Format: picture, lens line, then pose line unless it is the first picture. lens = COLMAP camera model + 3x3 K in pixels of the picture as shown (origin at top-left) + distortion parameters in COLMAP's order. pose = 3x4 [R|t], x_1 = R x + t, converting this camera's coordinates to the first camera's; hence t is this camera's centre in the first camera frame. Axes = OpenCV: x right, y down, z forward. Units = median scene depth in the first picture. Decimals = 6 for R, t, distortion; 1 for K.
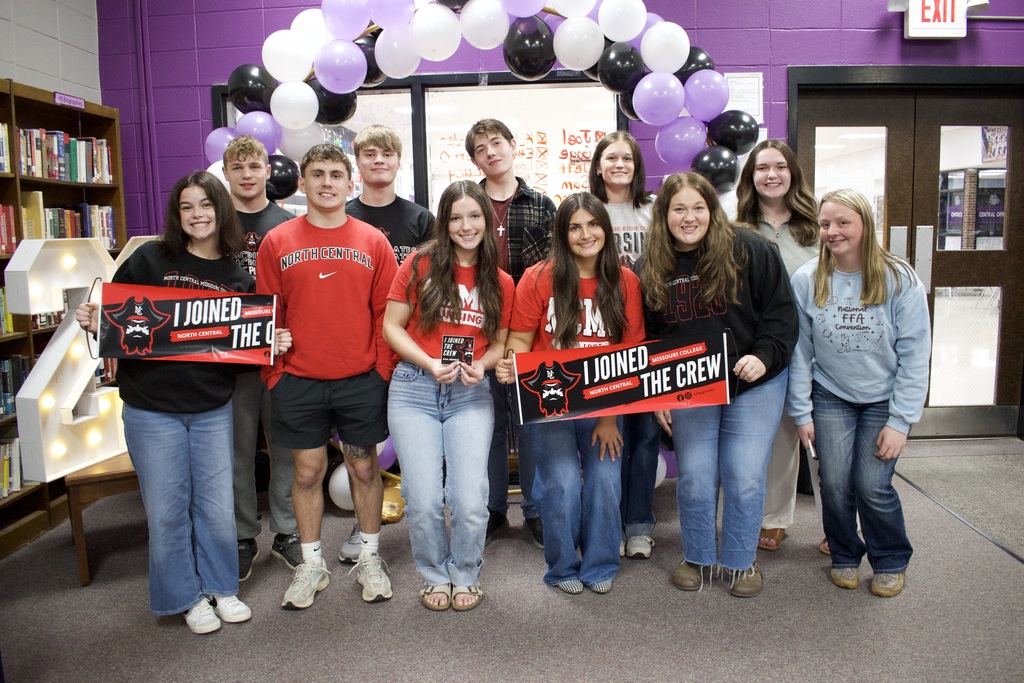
lens RADIAL K [[815.6, 0, 516.0], [0, 815.6, 343.8], [0, 0, 1]] dist [-0.094653, 0.017318]
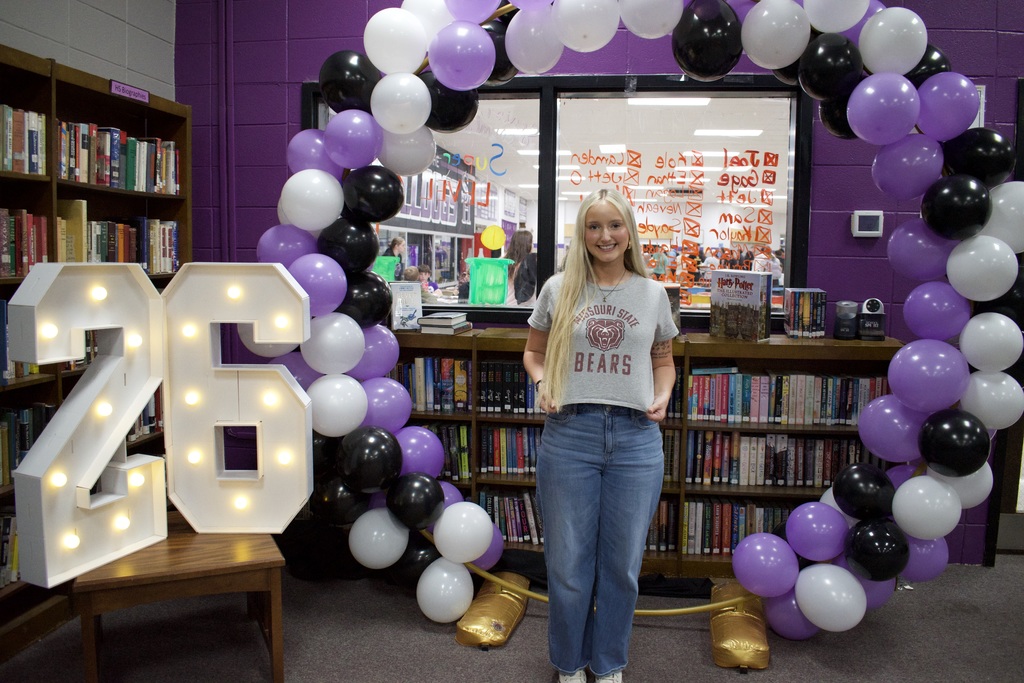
lens RADIAL K [[815.6, 0, 515.6], [0, 815.6, 339.6], [0, 0, 1]] dist [-0.094653, 0.017318]
pose [[0.993691, 0.049625, -0.100571, -0.072895], [-0.053369, 0.997966, -0.034878, -0.044424], [0.098636, 0.040025, 0.994318, 0.233032]]
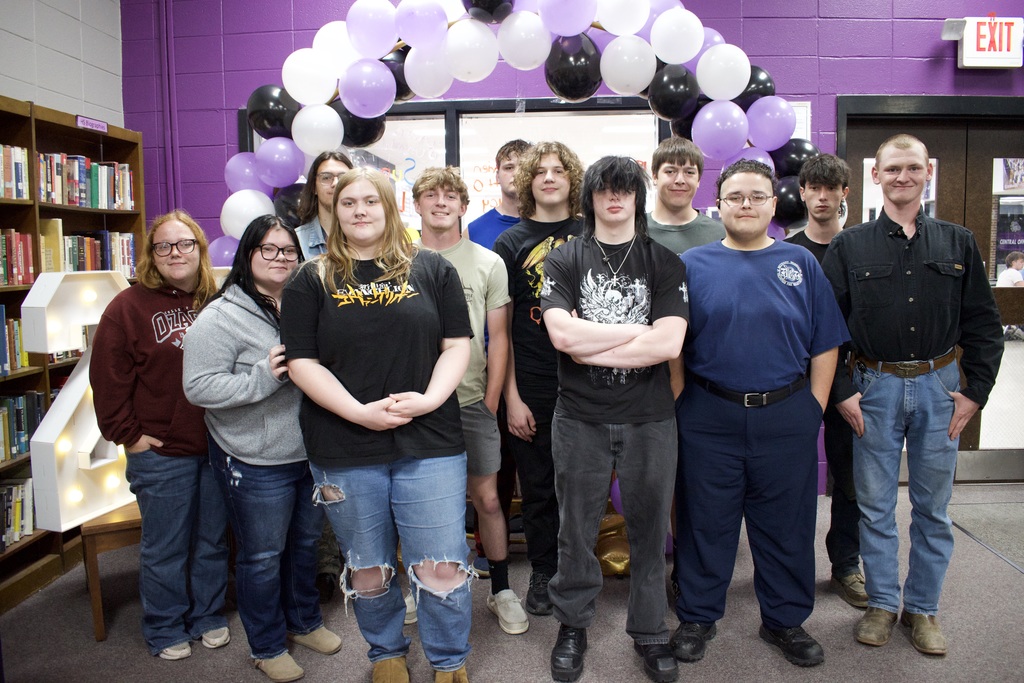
lens RADIAL K [[815.6, 0, 516.9], [0, 815.6, 342.2], [0, 0, 1]] dist [-0.094653, 0.017318]
pose [[0.999879, 0.010928, -0.011108, -0.036952], [-0.011223, 0.999577, -0.026817, -0.023796], [0.010810, 0.026938, 0.999579, 0.051062]]
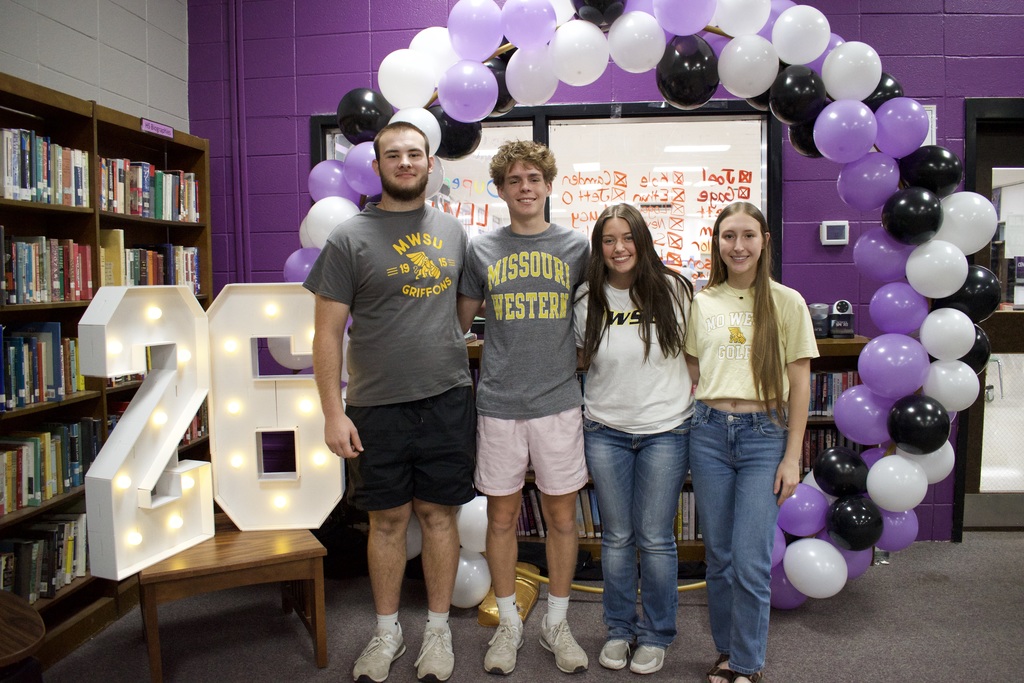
lens RADIAL K [[815.6, 0, 516.7], [0, 815.6, 341.4], [0, 0, 1]] dist [-0.094653, 0.017318]
pose [[0.997558, 0.017355, -0.067657, -0.100851], [-0.021160, 0.998210, -0.055934, -0.028226], [0.066565, 0.057229, 0.996140, 0.149590]]
